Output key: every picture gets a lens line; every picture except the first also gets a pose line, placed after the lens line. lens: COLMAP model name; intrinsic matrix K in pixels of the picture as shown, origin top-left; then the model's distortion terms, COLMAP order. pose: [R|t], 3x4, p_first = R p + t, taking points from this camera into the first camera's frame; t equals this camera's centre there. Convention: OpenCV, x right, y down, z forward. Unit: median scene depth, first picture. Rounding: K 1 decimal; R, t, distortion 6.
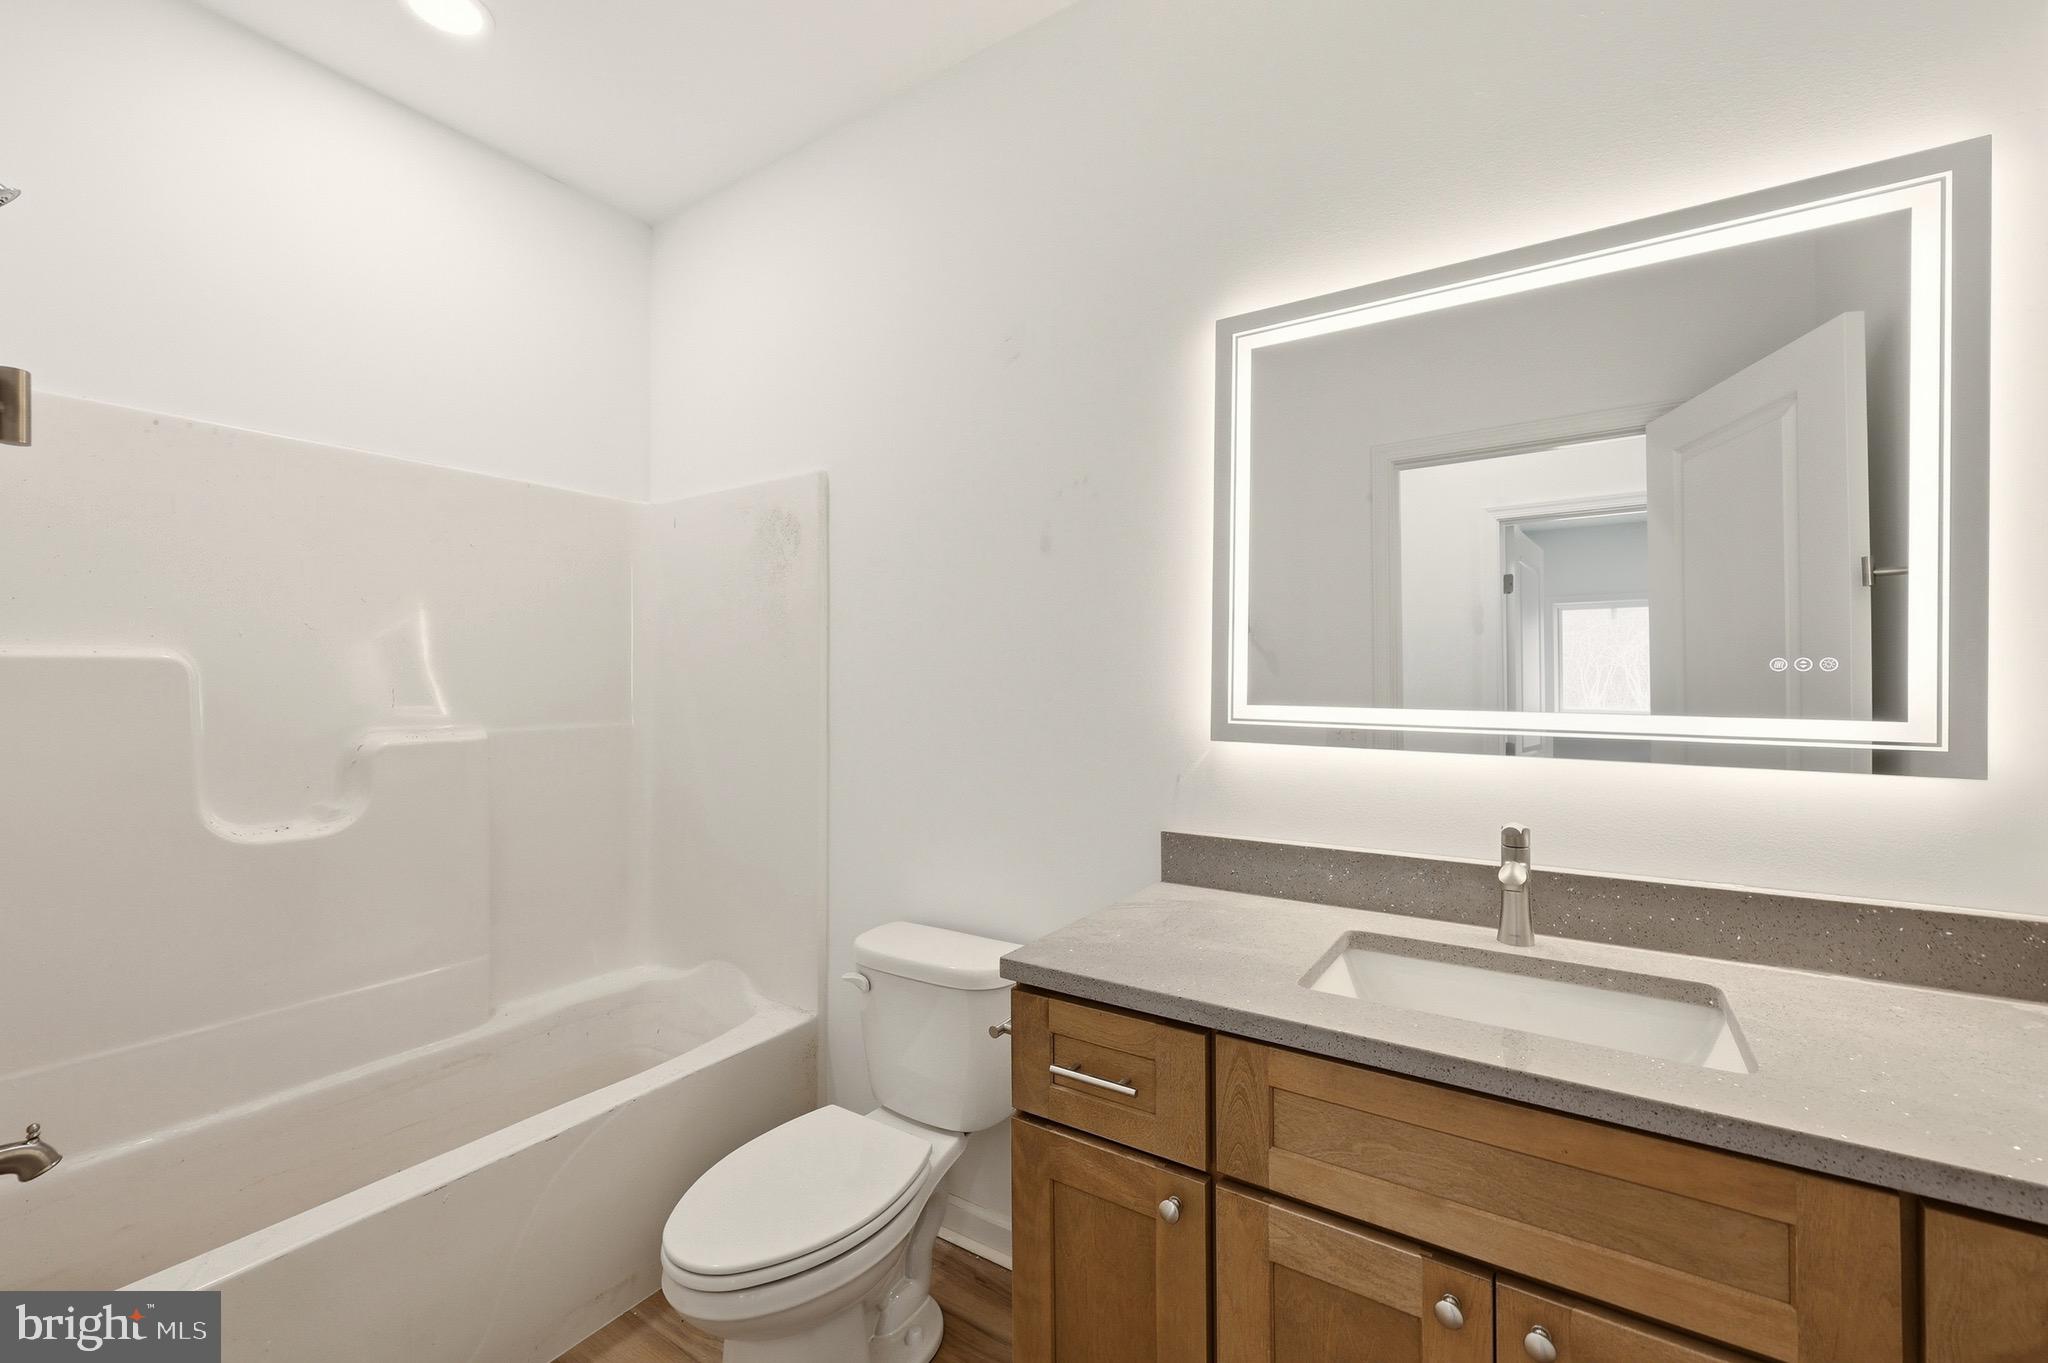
lens RADIAL K [[826.0, 0, 1024.0], [0, 826.0, 681.5], [0, 0, 1]] dist [-0.001278, 0.000078]
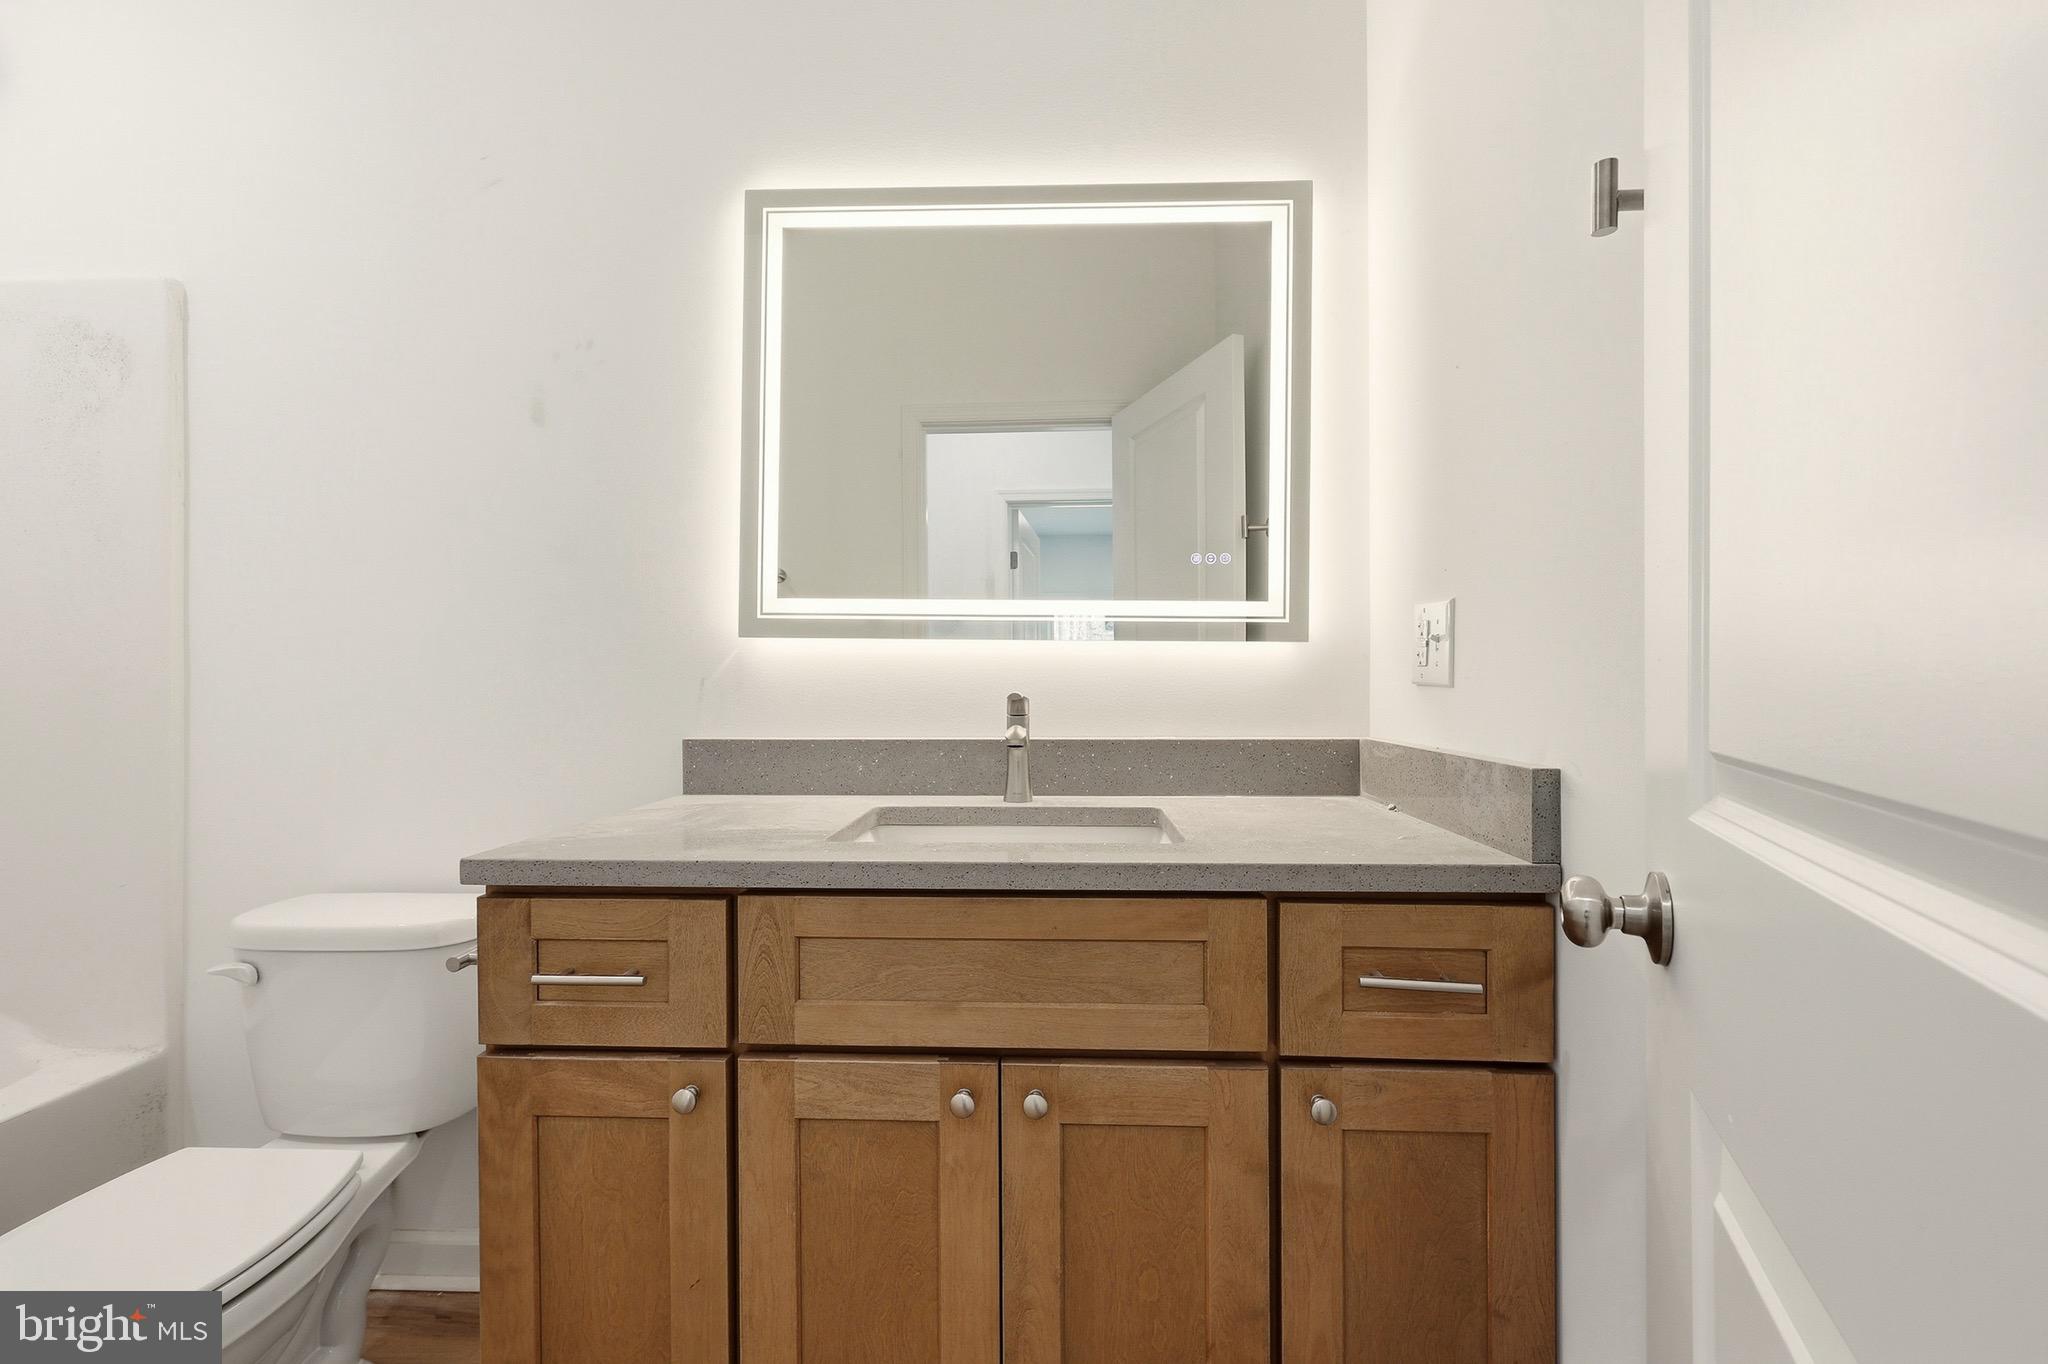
lens RADIAL K [[841.4, 0, 1022.5], [0, 841.4, 640.5], [0, 0, 1]] dist [-0.001288, -0.000026]
pose [[0.857322, 0.000136, 0.514781, 0.018436], [-0.002849, 0.999986, 0.004480, 0.120532], [-0.514773, -0.005308, 0.857310, 0.027698]]
